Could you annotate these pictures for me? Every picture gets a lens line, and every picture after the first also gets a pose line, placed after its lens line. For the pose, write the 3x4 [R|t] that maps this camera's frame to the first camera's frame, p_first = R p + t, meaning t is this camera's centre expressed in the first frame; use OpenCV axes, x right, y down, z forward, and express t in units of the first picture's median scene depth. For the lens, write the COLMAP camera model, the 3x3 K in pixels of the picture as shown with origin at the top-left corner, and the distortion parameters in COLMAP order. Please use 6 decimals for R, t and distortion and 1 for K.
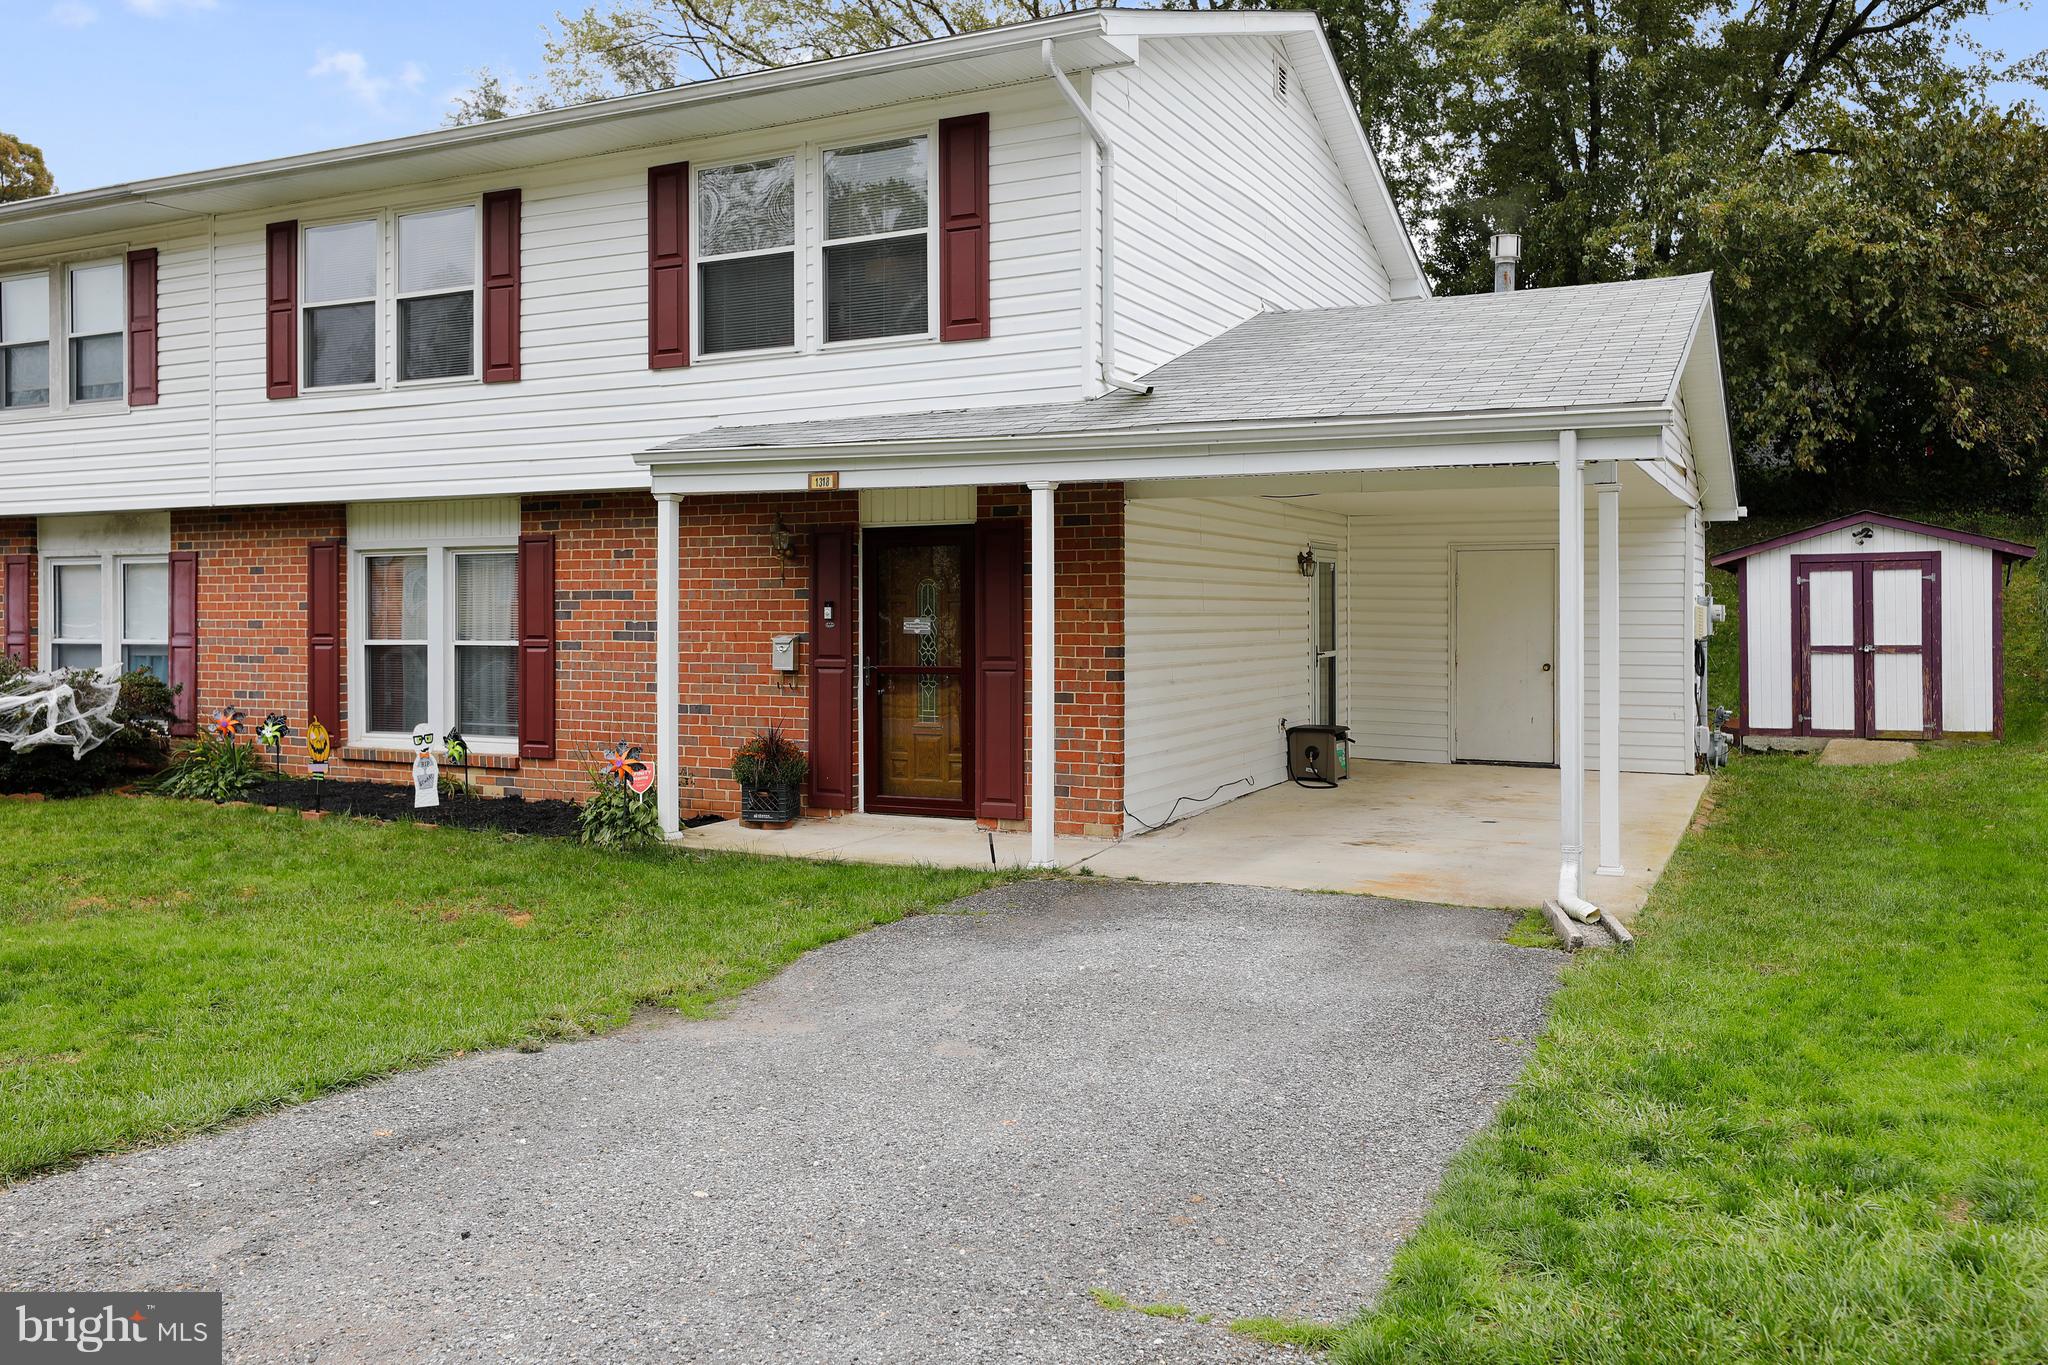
lens RADIAL K [[1607.6, 0, 1004.0], [0, 1607.6, 622.0], [0, 0, 1]] dist [0.024924, 0.002175]
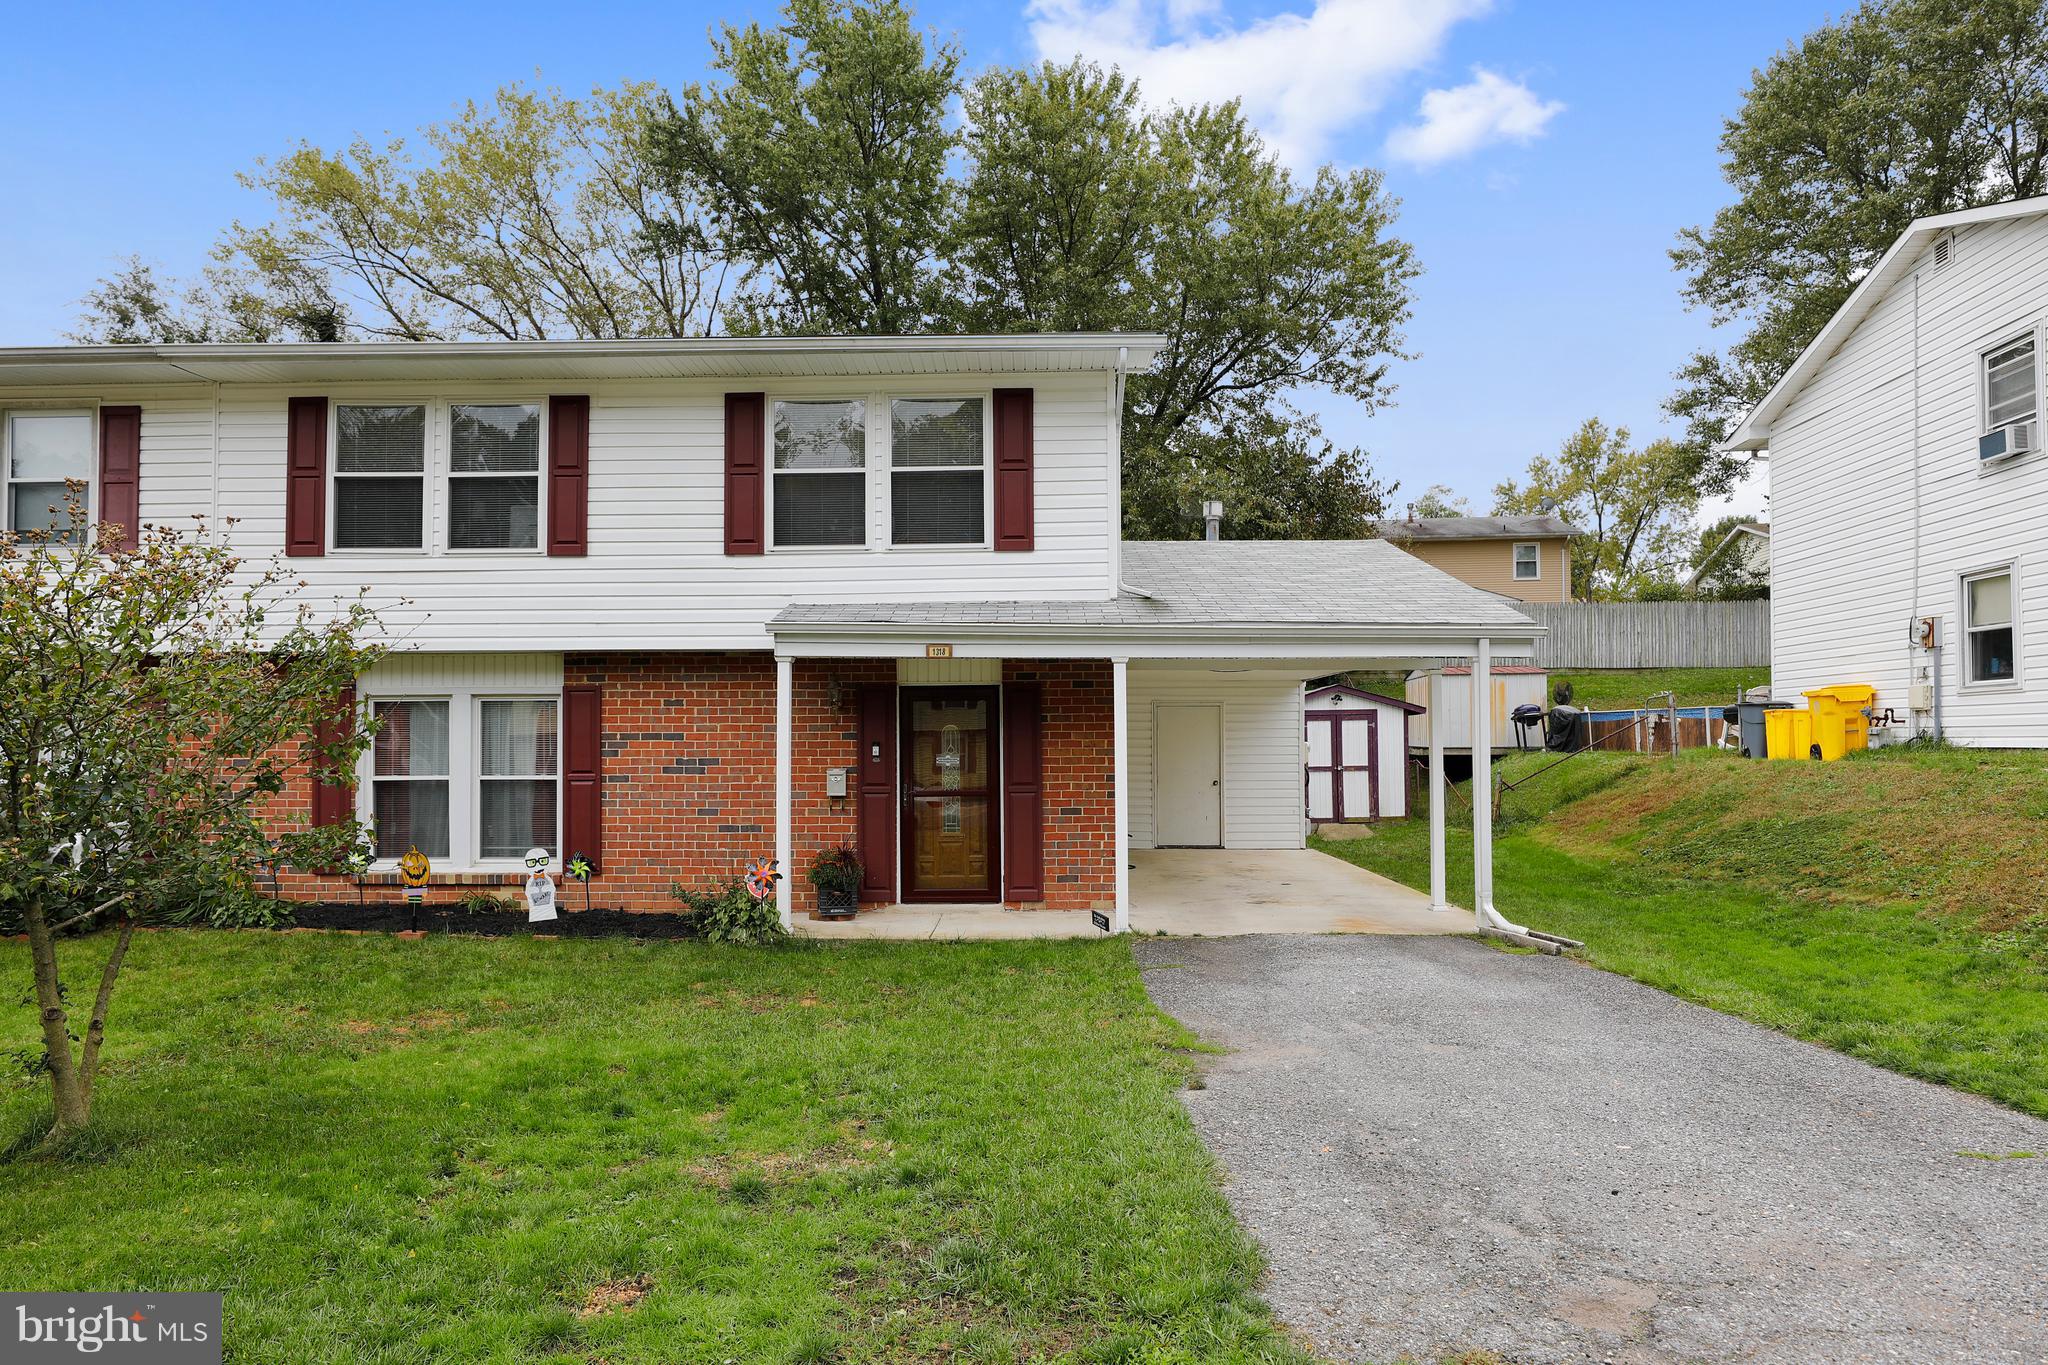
lens RADIAL K [[1177.3, 0, 1011.1], [0, 1177.3, 721.4], [0, 0, 1]] dist [-0.013183, 0.000095]
pose [[0.902558, 0.005495, 0.430534, -0.409725], [0.005050, 0.999715, -0.023347, -0.006530], [-0.430539, 0.023246, 0.902272, 0.093606]]
